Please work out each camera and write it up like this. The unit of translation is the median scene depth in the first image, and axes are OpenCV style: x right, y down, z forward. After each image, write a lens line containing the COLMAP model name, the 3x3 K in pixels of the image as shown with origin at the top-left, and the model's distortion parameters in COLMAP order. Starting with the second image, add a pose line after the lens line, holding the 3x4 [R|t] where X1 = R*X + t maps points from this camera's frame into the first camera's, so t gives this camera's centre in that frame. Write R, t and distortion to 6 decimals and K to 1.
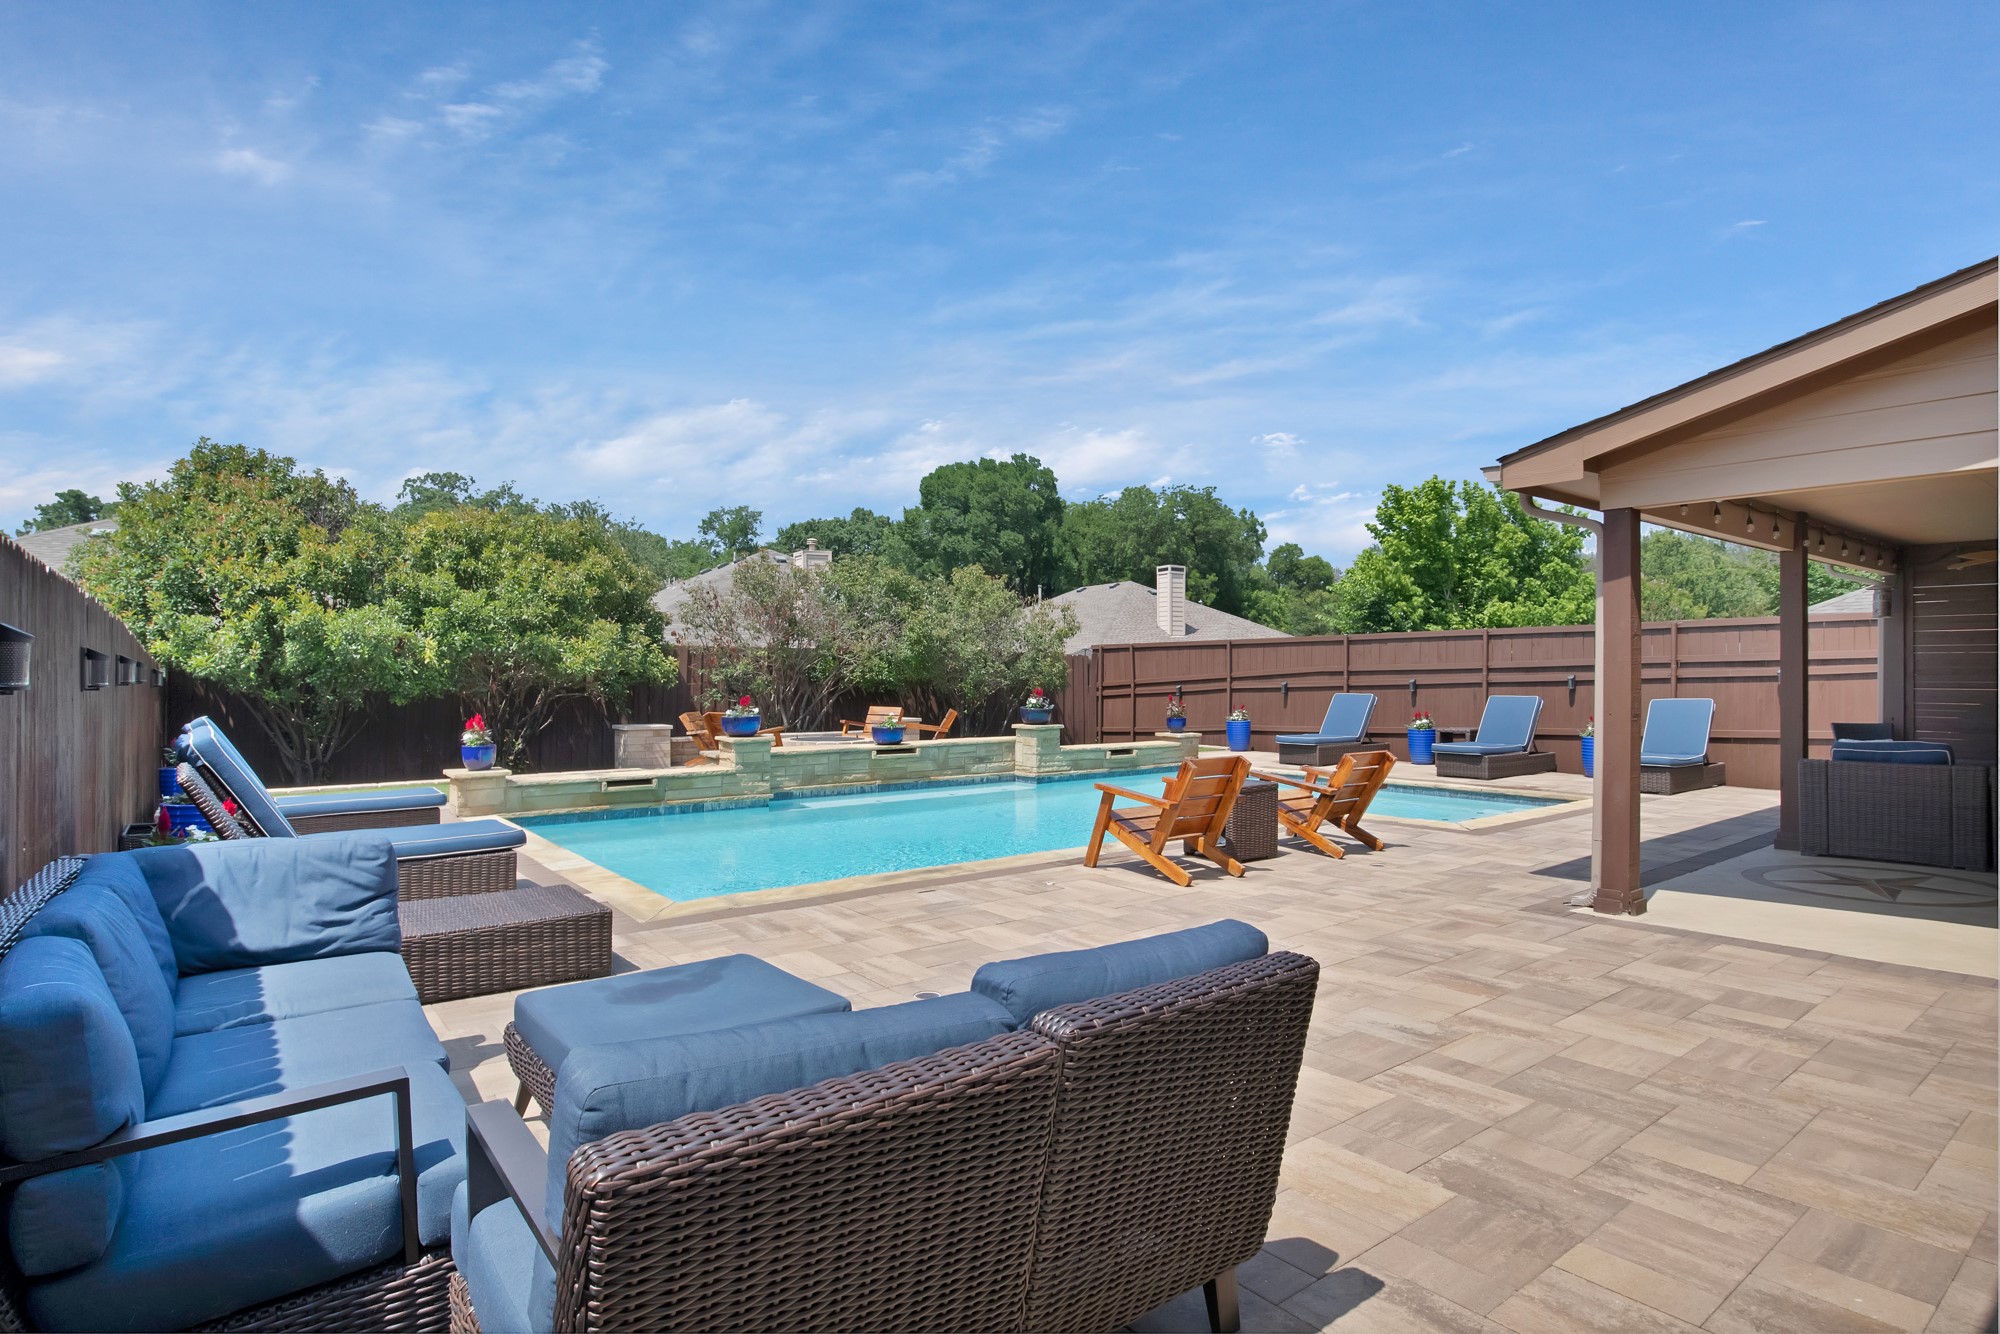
lens RADIAL K [[1054.7, 0, 1008.9], [0, 1054.7, 672.0], [0, 0, 1]] dist [-0.056790, 0.027308]
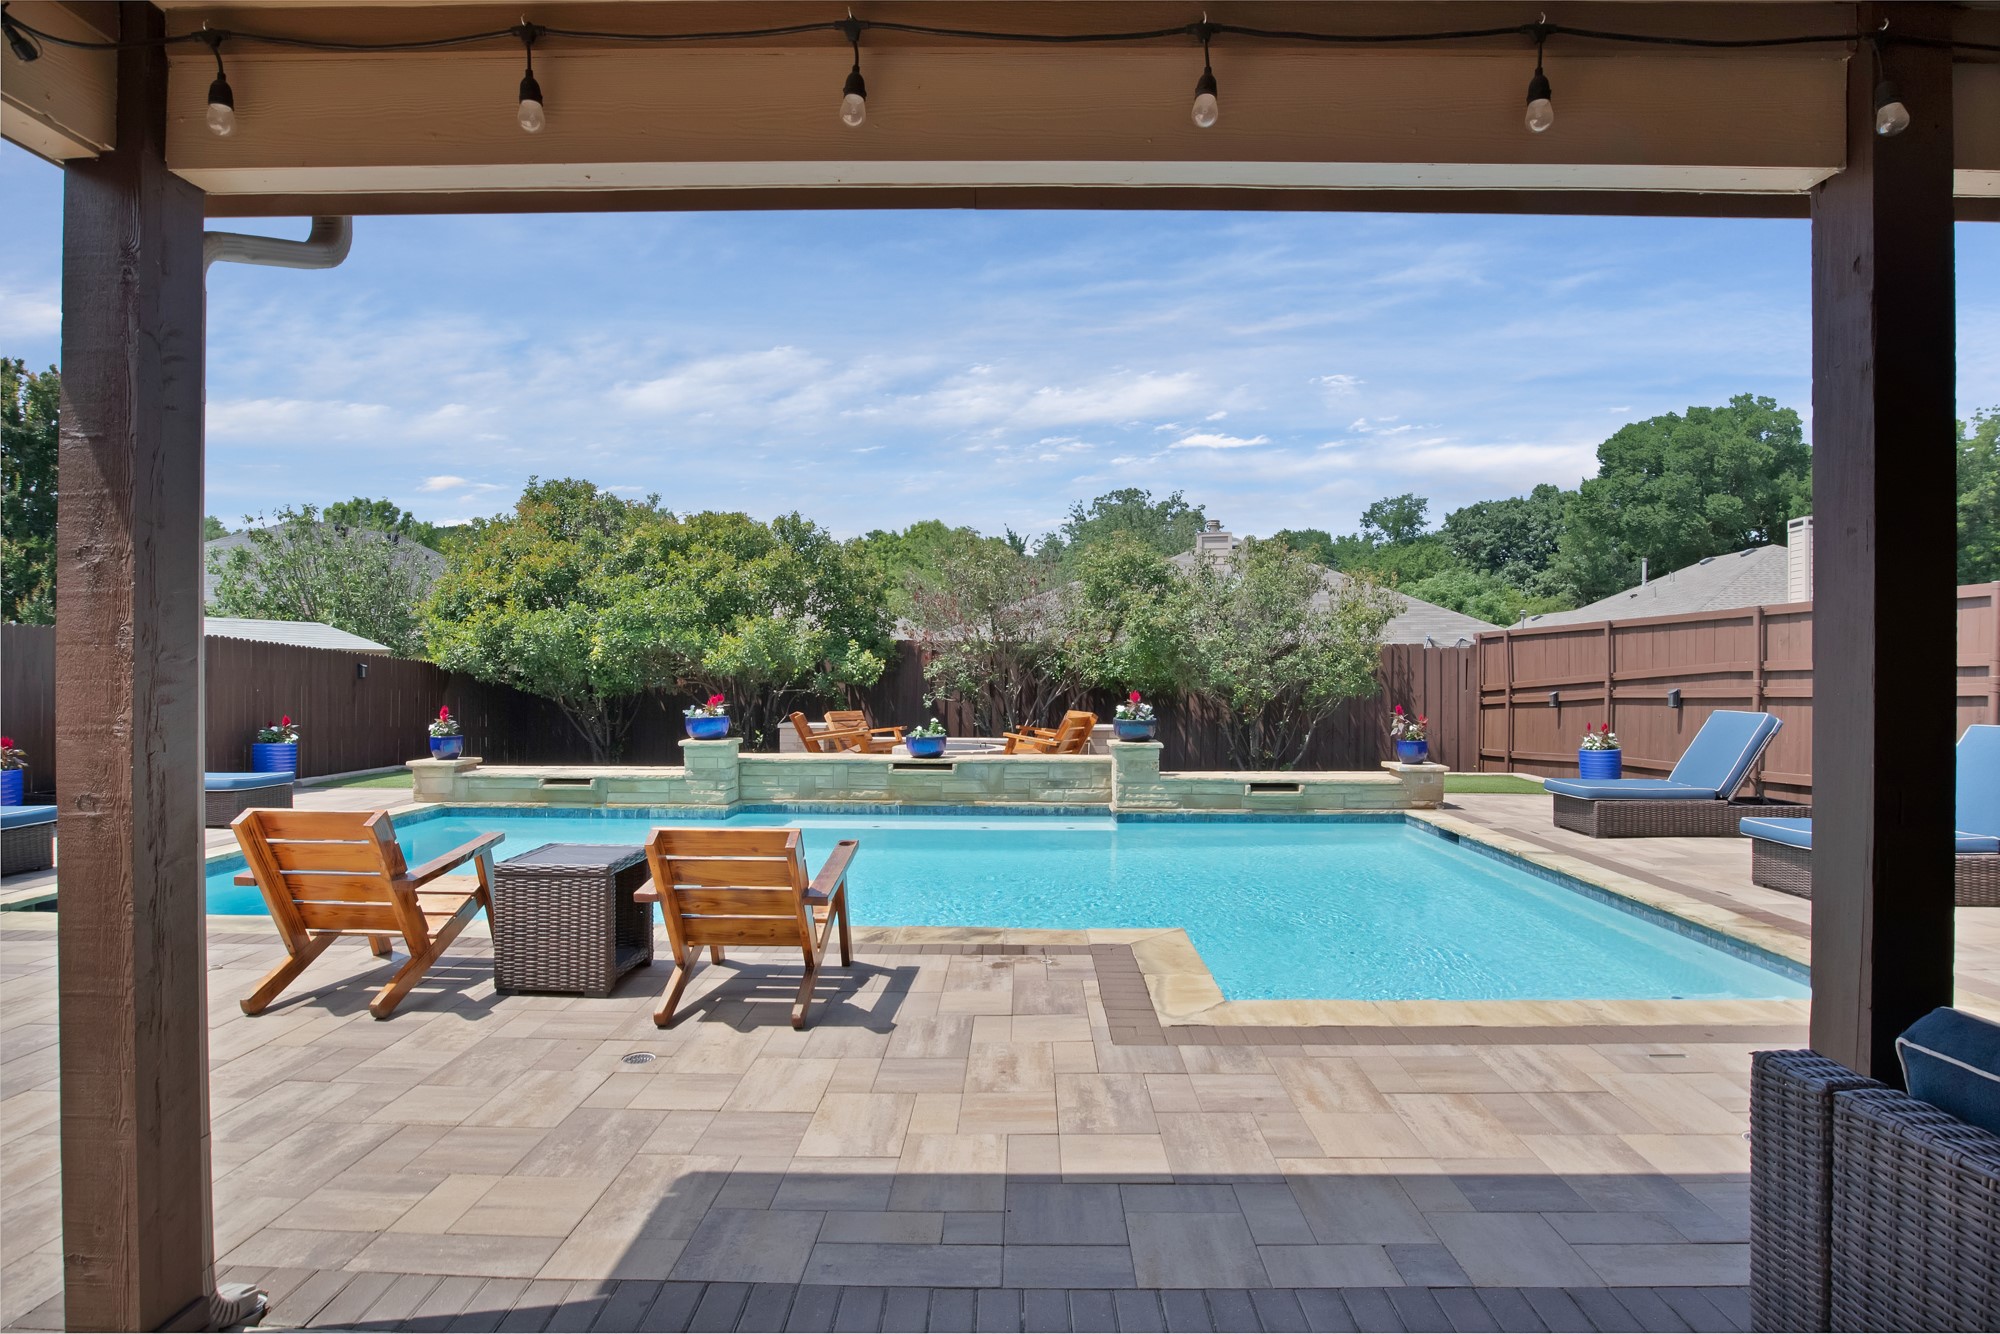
lens RADIAL K [[1049.2, 0, 1008.2], [0, 1049.2, 669.1], [0, 0, 1]] dist [-0.056074, 0.026785]
pose [[0.777685, 0.003585, -0.628644, 0.336257], [-0.004334, 0.999991, 0.000341, -0.000209], [0.628639, 0.002459, 0.777694, 0.305033]]
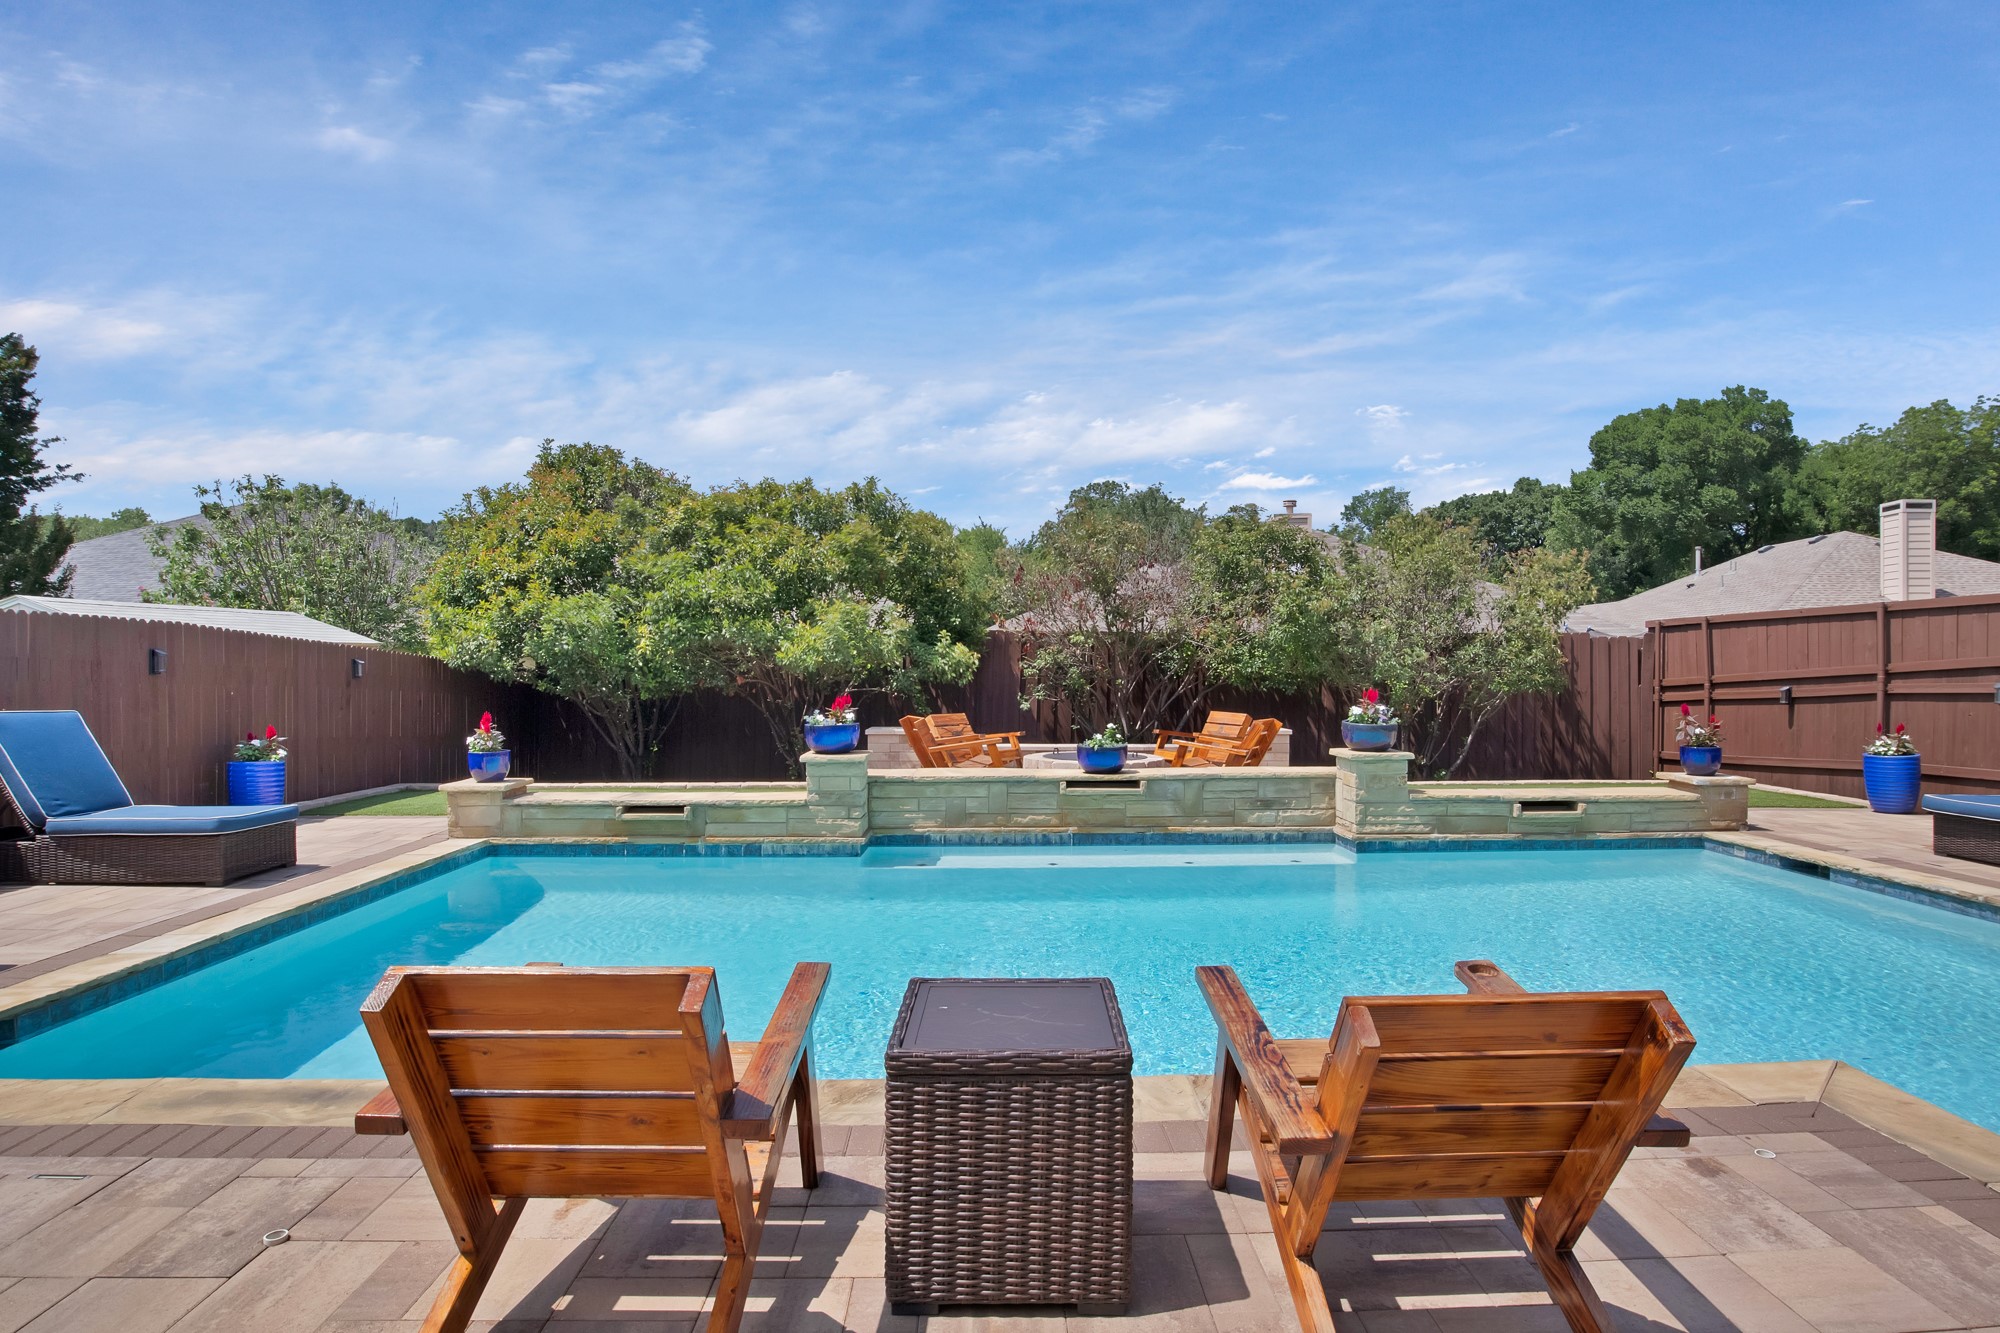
lens RADIAL K [[1054.7, 0, 1008.9], [0, 1054.7, 671.5], [0, 0, 1]] dist [-0.056790, 0.027308]
pose [[0.803611, 0.002935, -0.595148, 0.171725], [-0.000022, 0.999988, 0.004903, 0.002214], [0.595155, -0.003927, 0.803601, 0.330650]]
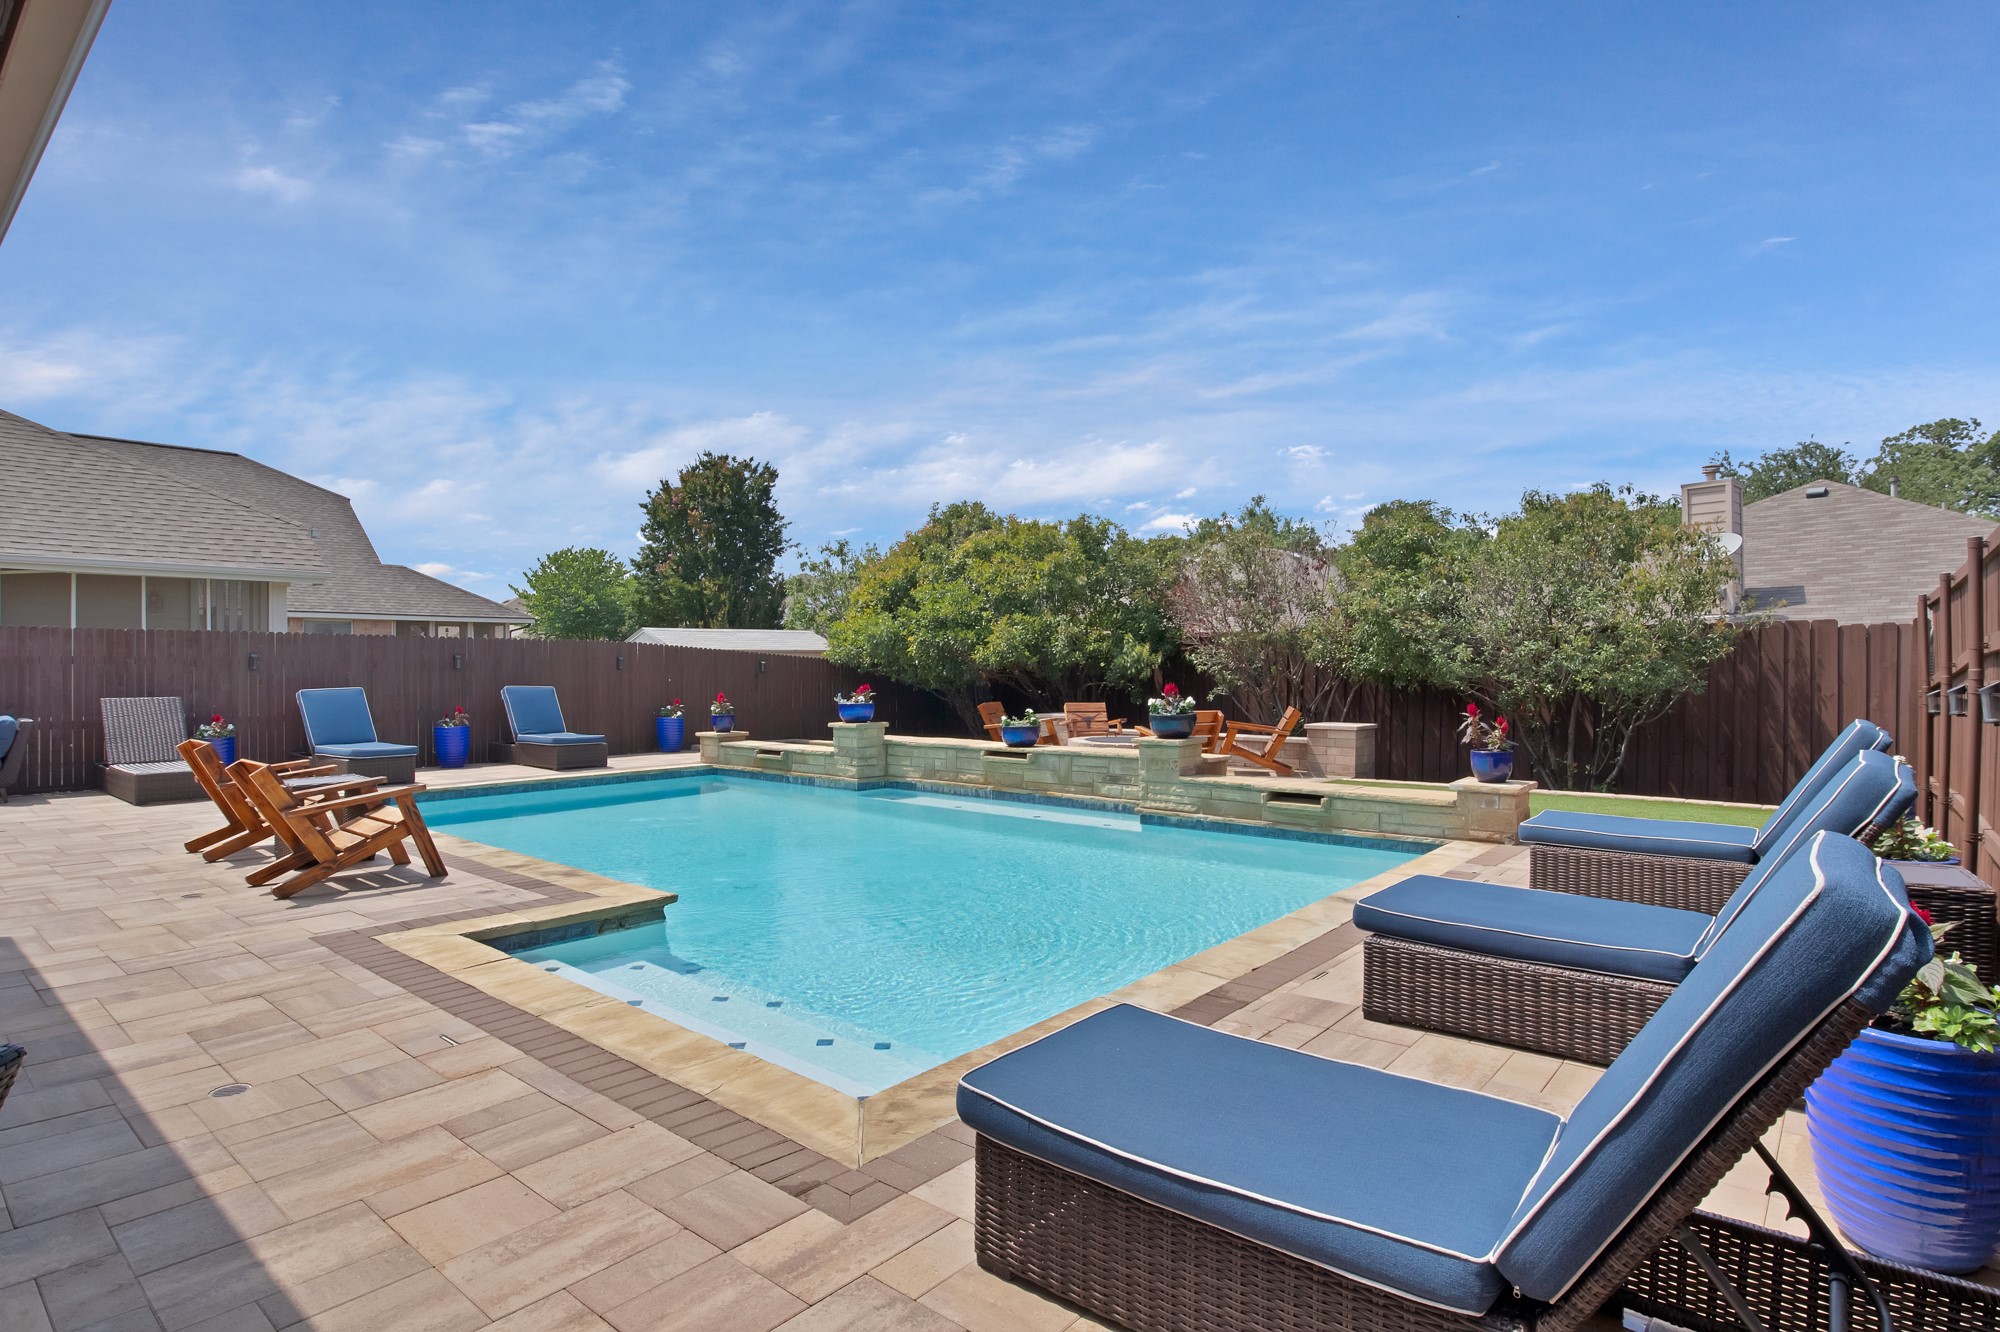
lens RADIAL K [[1049.2, 0, 1008.2], [0, 1049.2, 668.1], [0, 0, 1]] dist [-0.056074, 0.026785]
pose [[0.205786, 0.002978, -0.978592, 0.535921], [0.001430, 0.999993, 0.003344, 0.002083], [0.978596, -0.002088, 0.205781, 0.613115]]
